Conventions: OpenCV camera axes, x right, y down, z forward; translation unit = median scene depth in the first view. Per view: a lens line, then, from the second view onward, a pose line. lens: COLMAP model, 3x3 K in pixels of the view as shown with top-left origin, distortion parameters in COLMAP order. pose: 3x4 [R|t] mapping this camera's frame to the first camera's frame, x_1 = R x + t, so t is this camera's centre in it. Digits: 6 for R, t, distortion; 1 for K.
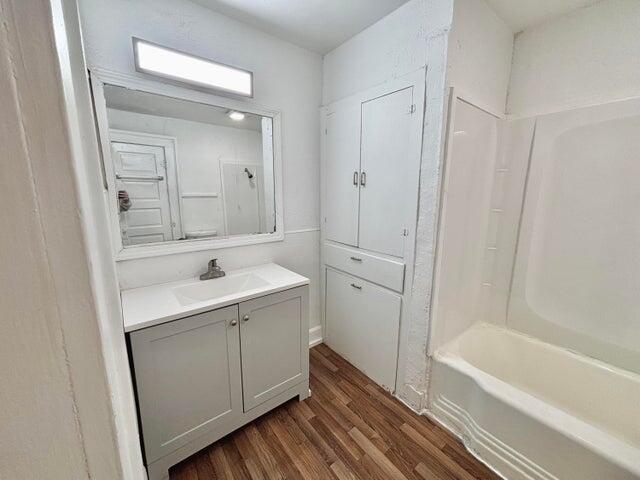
lens RADIAL K [[256.1, 0, 321.3], [0, 256.1, 238.3], [0, 0, 1]] dist [-0.000495, -0.000290]
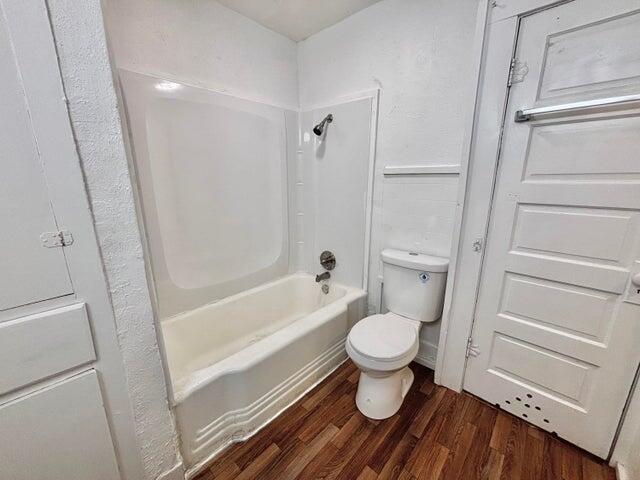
lens RADIAL K [[256.1, 0, 319.8], [0, 256.1, 237.2], [0, 0, 1]] dist [-0.000495, -0.000290]
pose [[-0.156292, -0.227557, 0.961140, -0.186132], [0.185687, 0.948979, 0.254873, -0.060896], [-0.970100, 0.218305, -0.106063, 0.614476]]
